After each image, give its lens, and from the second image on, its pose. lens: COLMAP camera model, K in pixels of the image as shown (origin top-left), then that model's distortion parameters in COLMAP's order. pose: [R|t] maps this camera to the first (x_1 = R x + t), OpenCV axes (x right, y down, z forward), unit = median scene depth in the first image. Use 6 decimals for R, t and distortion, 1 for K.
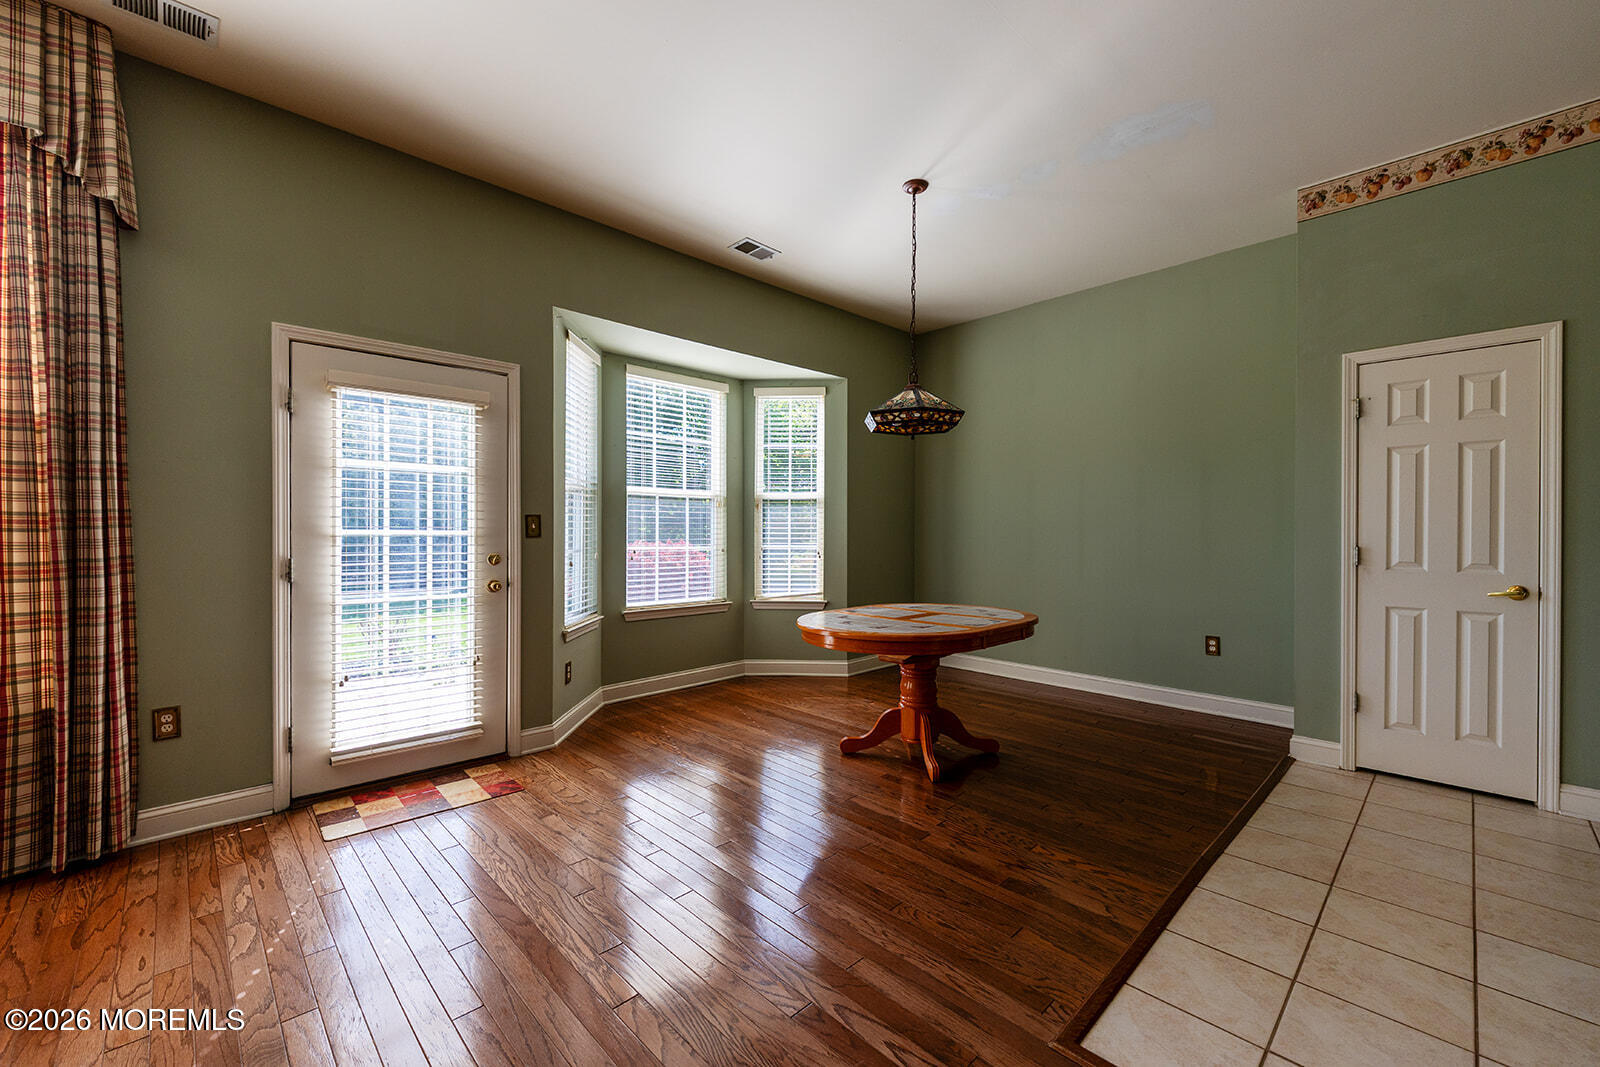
lens RADIAL K [[651.3, 0, 810.6], [0, 651.3, 537.2], [0, 0, 1]] dist [0.003233, -0.002796]
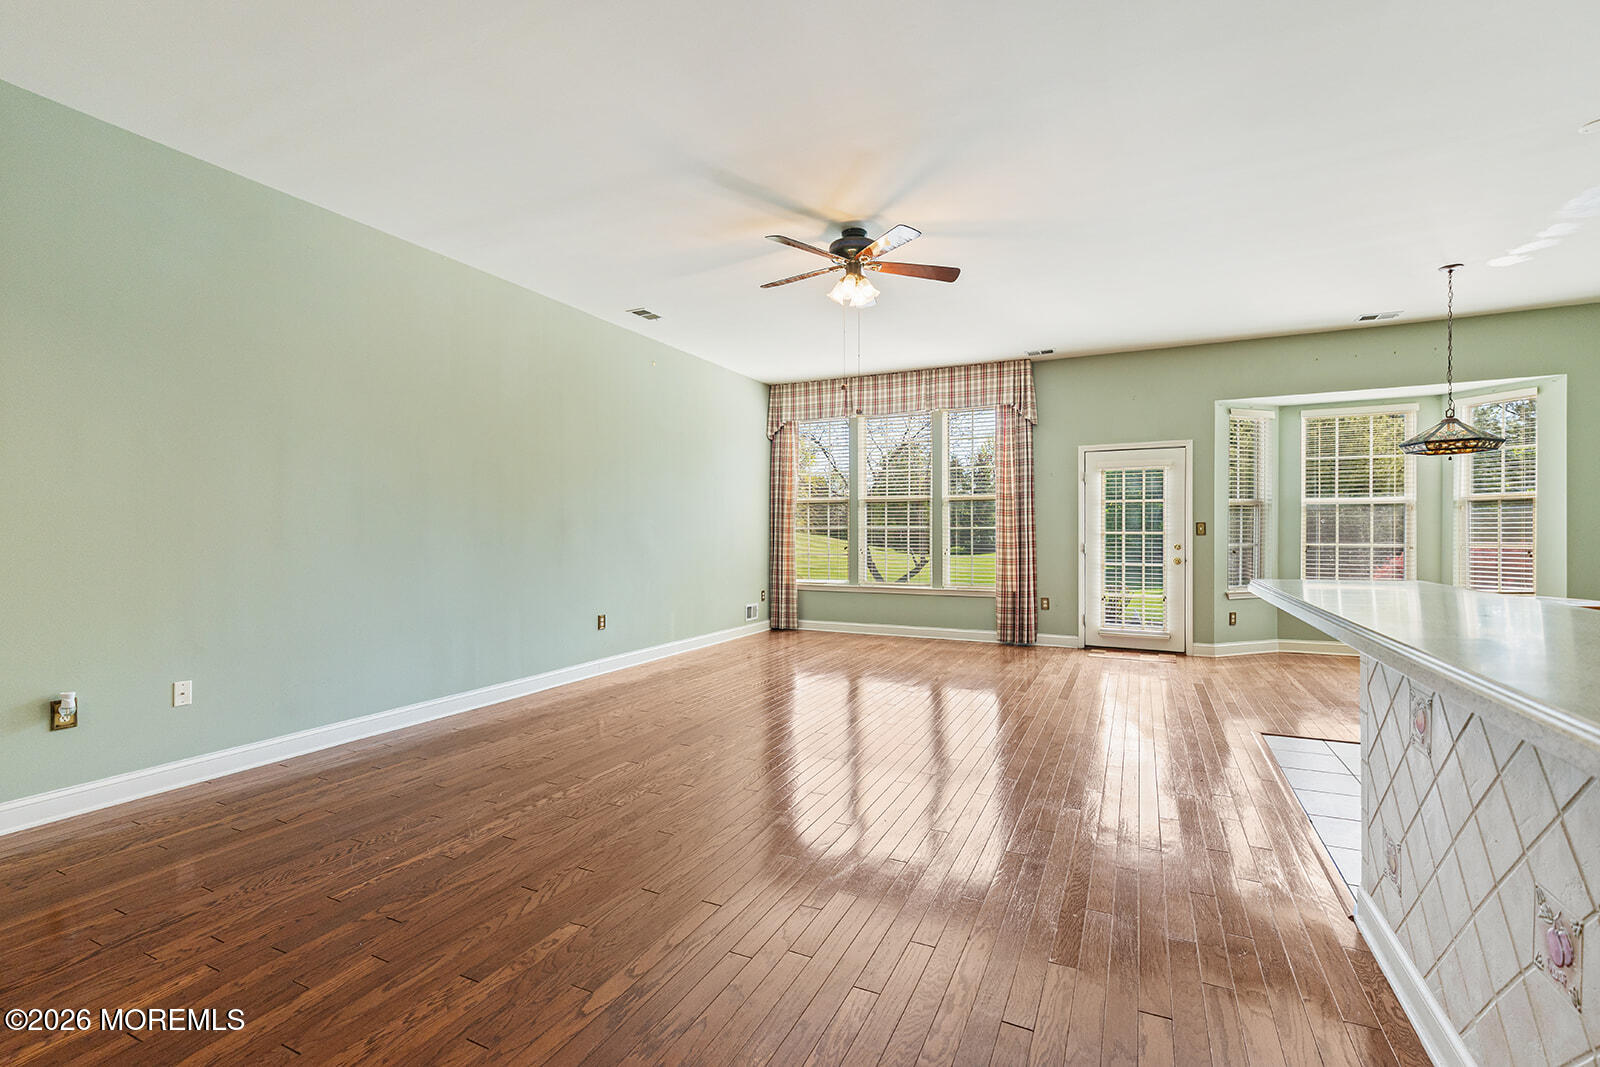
lens RADIAL K [[724.1, 0, 800.0], [0, 724.1, 534.0], [0, 0, 1]] dist [0.002865, 0.000023]
pose [[0.354440, -0.001906, -0.935077, 1.549493], [-0.005137, 0.999979, -0.003986, 0.015191], [0.935064, 0.006216, 0.354423, -1.077688]]
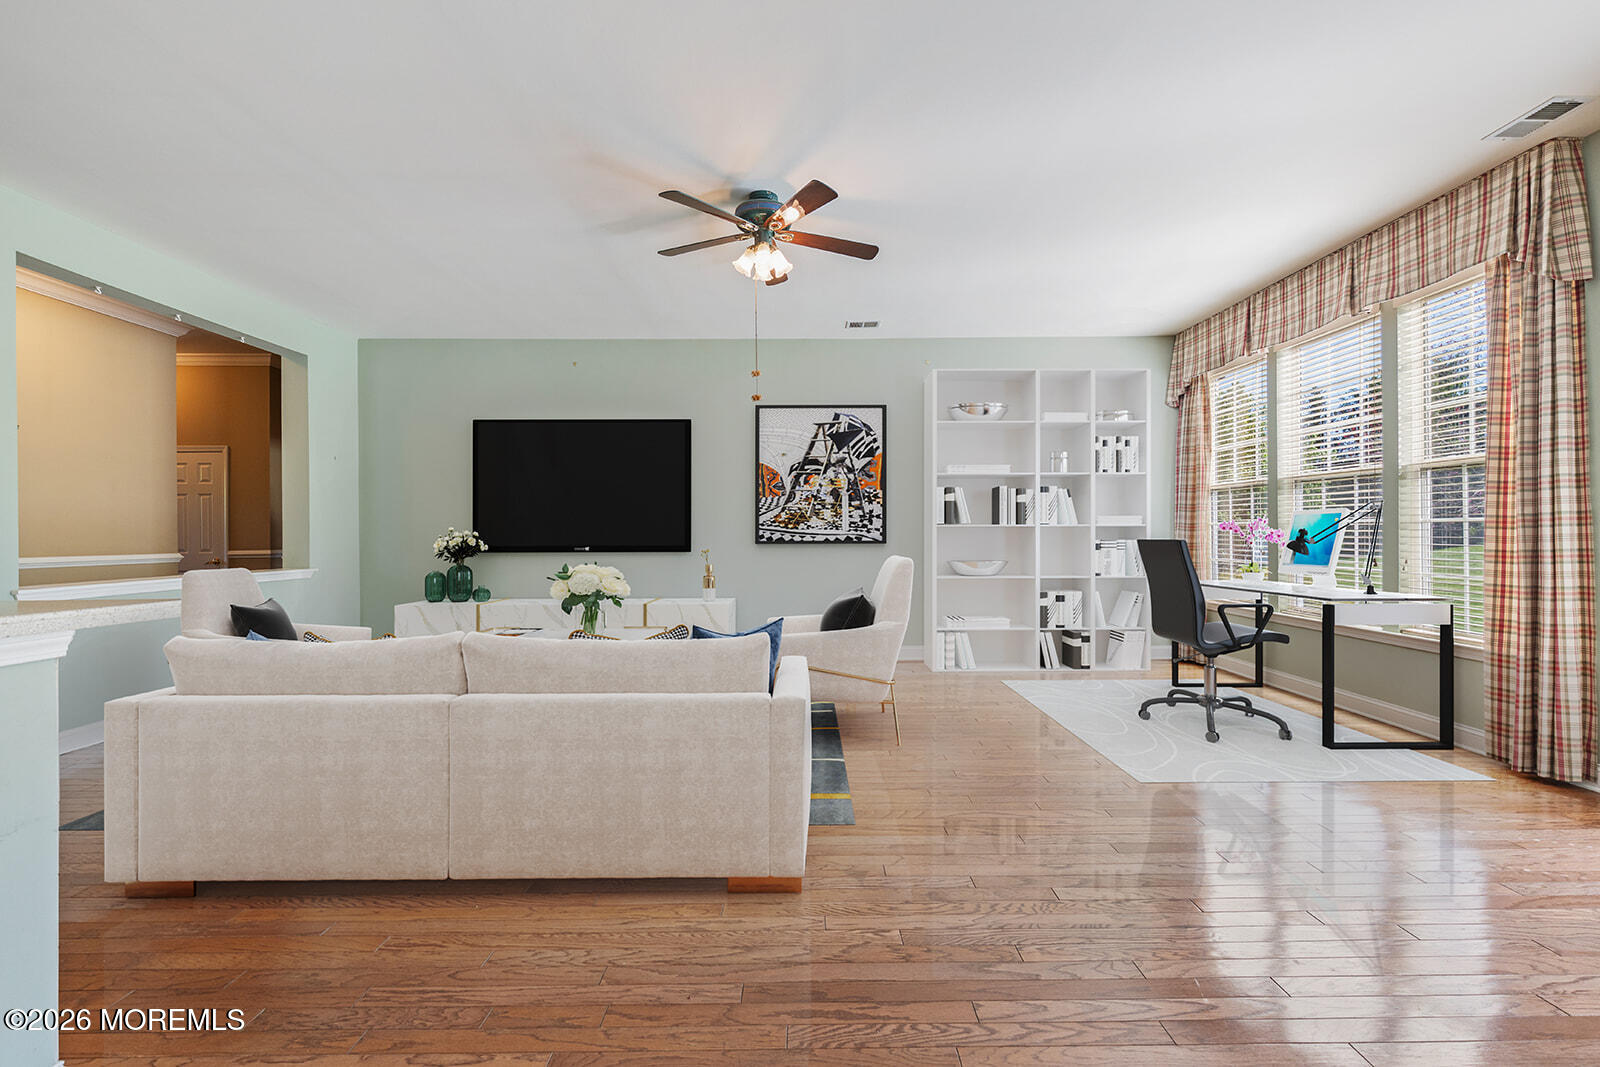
lens RADIAL K [[651.3, 0, 803.9], [0, 651.3, 532.8], [0, 0, 1]] dist [0.003233, -0.002796]
pose [[-0.692261, 0.010511, -0.721571, 0.857677], [0.005308, 0.999941, 0.009473, -0.024178], [0.721628, 0.002727, -0.692276, 0.805340]]
